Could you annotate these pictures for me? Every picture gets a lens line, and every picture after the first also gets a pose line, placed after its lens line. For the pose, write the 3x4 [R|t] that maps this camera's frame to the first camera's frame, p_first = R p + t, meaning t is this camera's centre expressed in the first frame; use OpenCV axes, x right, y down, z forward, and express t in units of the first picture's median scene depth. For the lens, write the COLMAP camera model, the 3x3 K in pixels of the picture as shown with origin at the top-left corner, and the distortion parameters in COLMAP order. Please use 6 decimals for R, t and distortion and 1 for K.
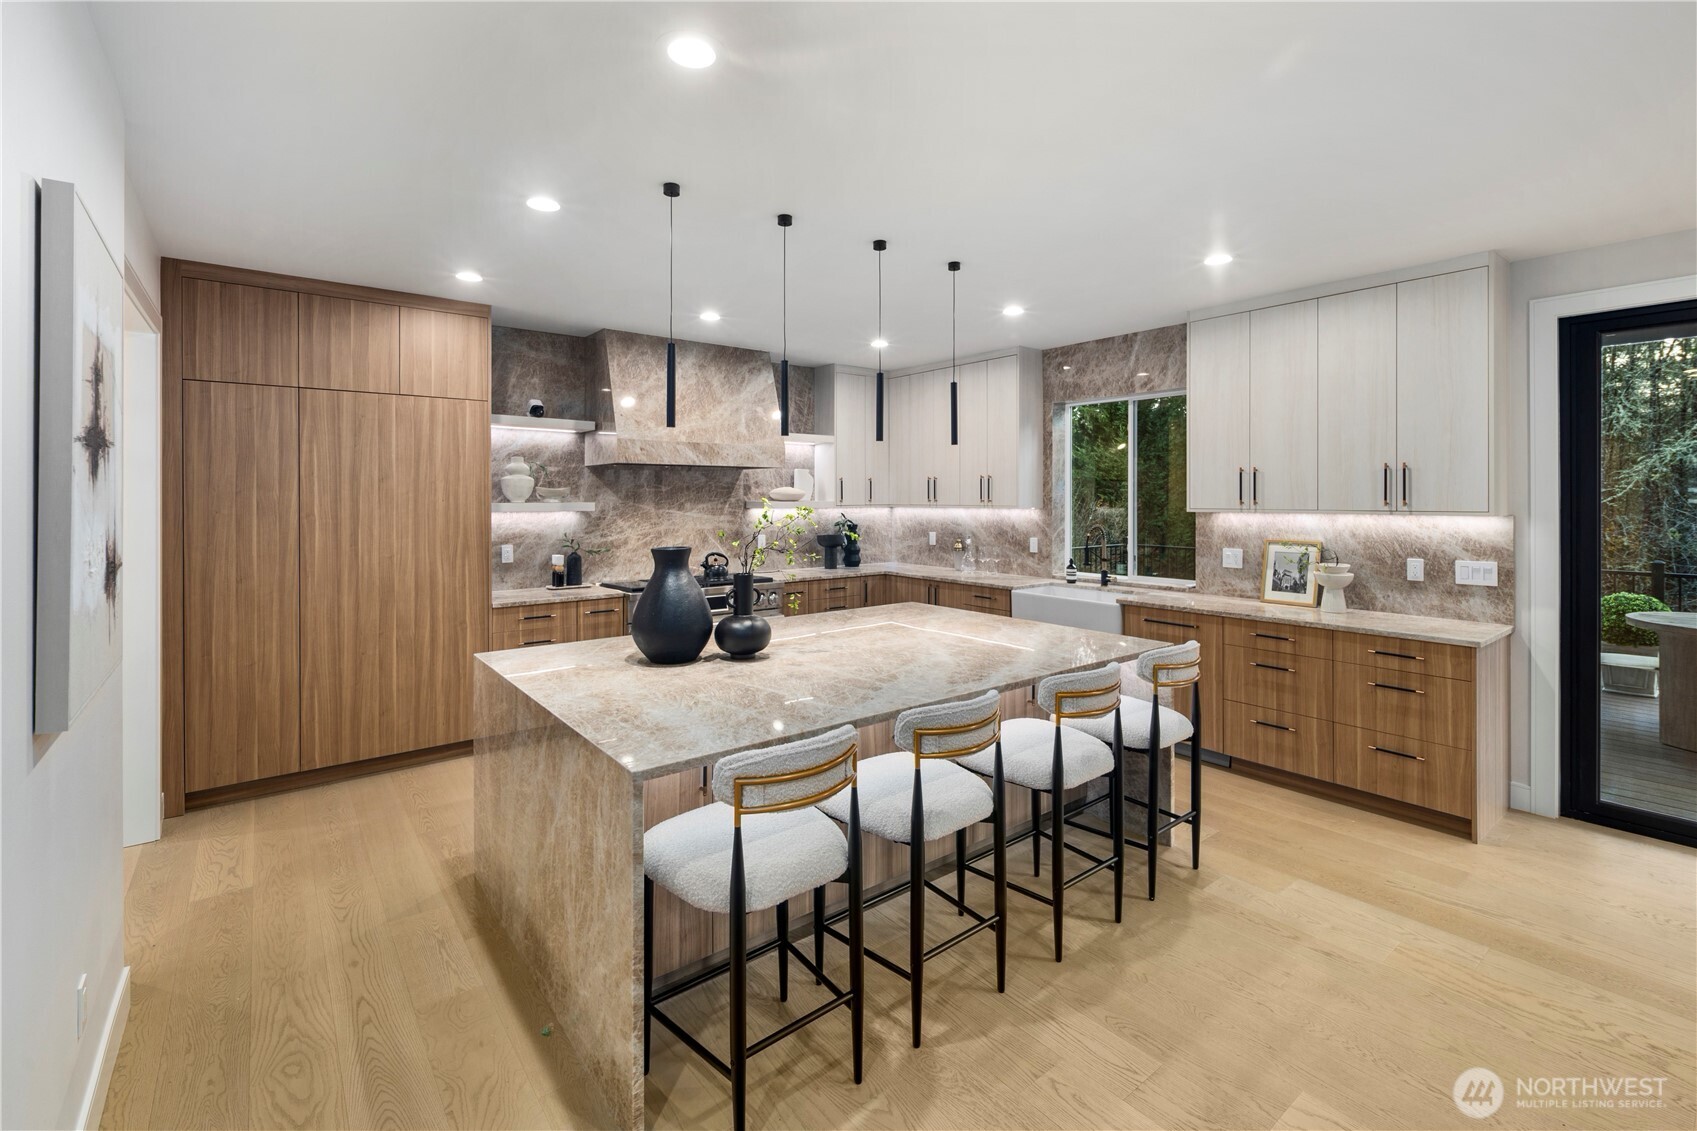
lens RADIAL K [[740.5, 0, 850.5], [0, 740.5, 494.9], [0, 0, 1]] dist [0.002891, -0.001710]
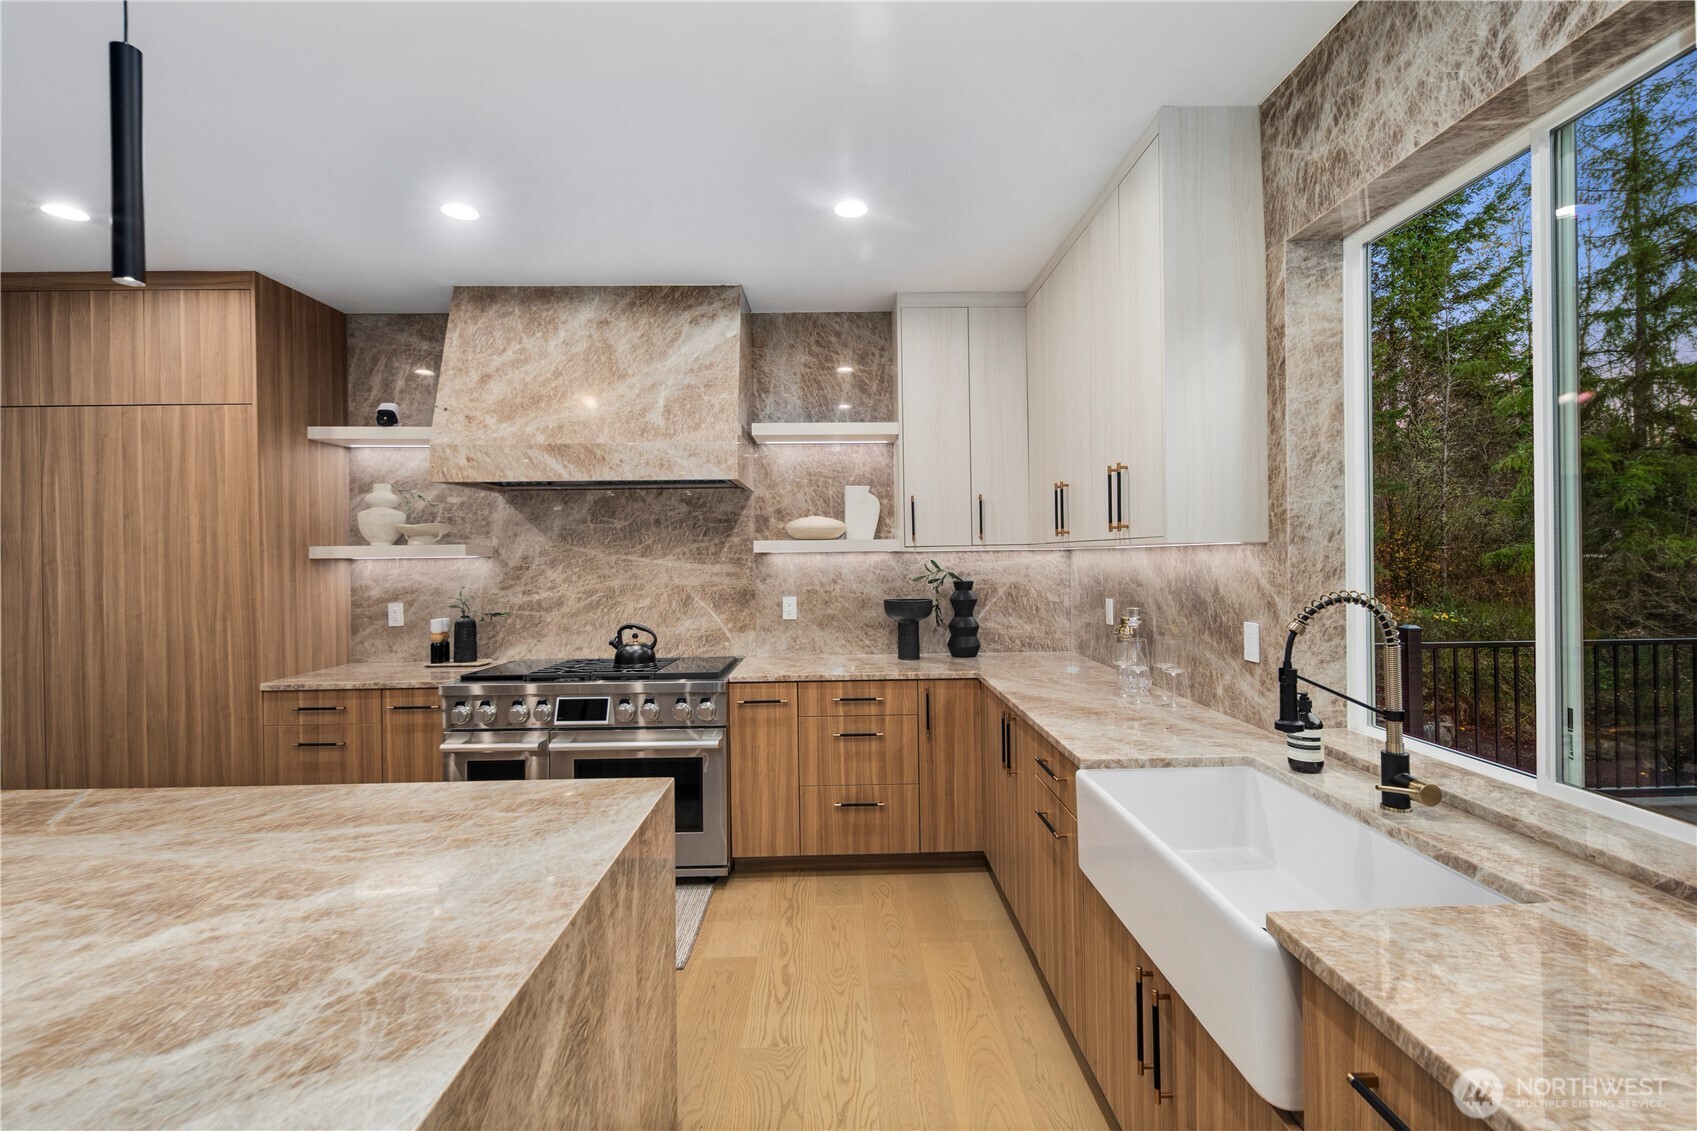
lens RADIAL K [[740.5, 0, 857.4], [0, 740.5, 550.7], [0, 0, 1]] dist [0.002891, -0.001710]
pose [[0.798506, -0.013190, -0.601843, 0.365727], [0.013984, 0.999897, -0.003361, 0.023899], [0.601825, -0.005732, 0.798607, 0.681099]]
